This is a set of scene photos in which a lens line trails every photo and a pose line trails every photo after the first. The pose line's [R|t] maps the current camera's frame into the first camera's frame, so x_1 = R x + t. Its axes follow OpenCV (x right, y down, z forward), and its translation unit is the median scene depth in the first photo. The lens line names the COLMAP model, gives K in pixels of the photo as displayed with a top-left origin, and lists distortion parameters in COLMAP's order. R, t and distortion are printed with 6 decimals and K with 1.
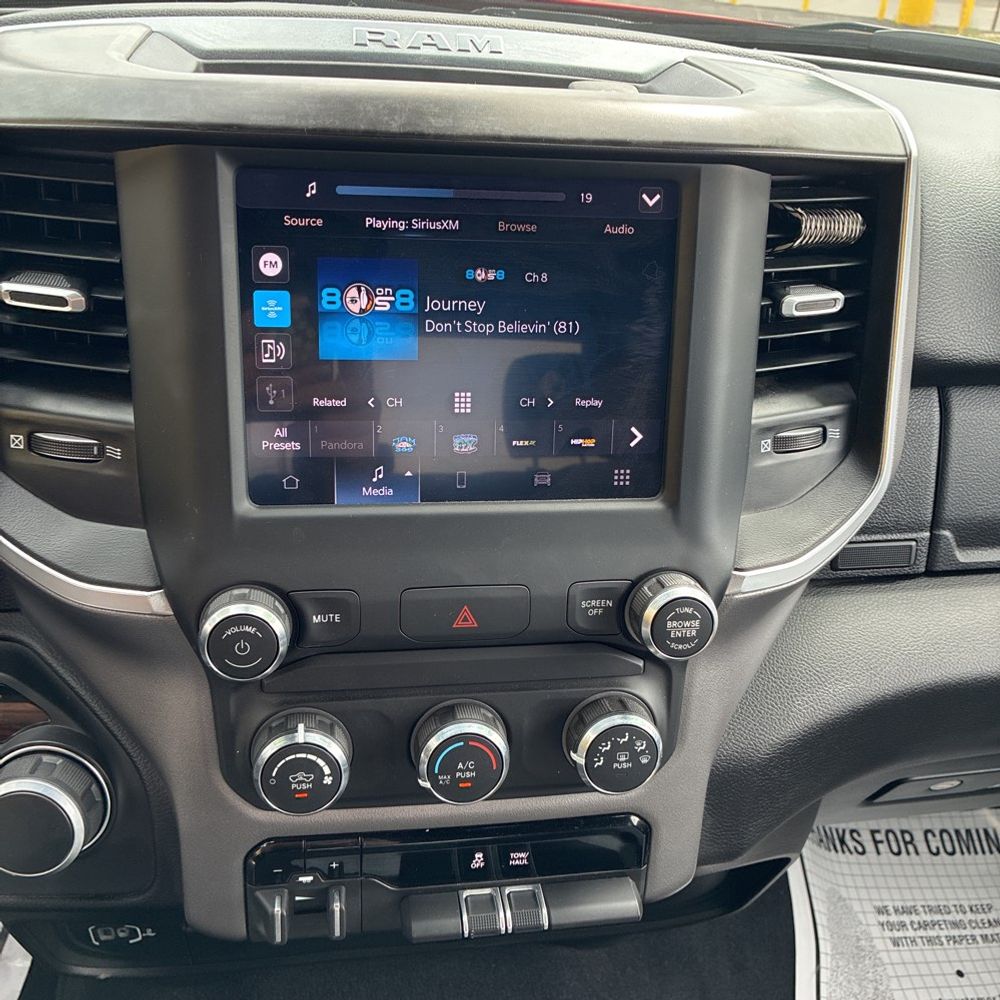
lens RADIAL K [[1020.6, 0, 492.3], [0, 1020.6, 500.5], [0, 0, 1]] dist [0.026683, -0.008226]
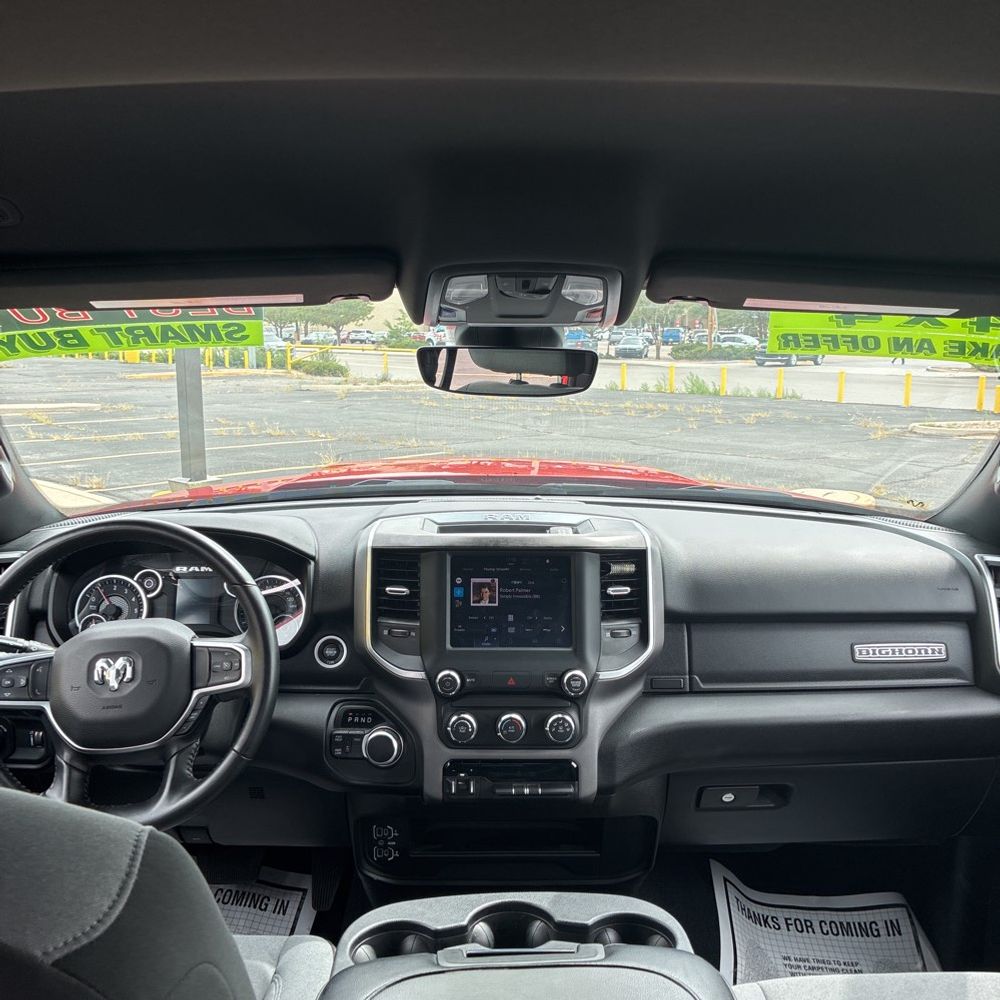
lens RADIAL K [[1022.0, 0, 484.7], [0, 1022.0, 506.5], [0, 0, 1]] dist [0.029432, 0.010182]
pose [[0.988133, -0.033120, -0.149985, 0.384631], [-0.020644, 0.938979, -0.343354, 0.685019], [0.152205, 0.342376, 0.927153, -2.188458]]
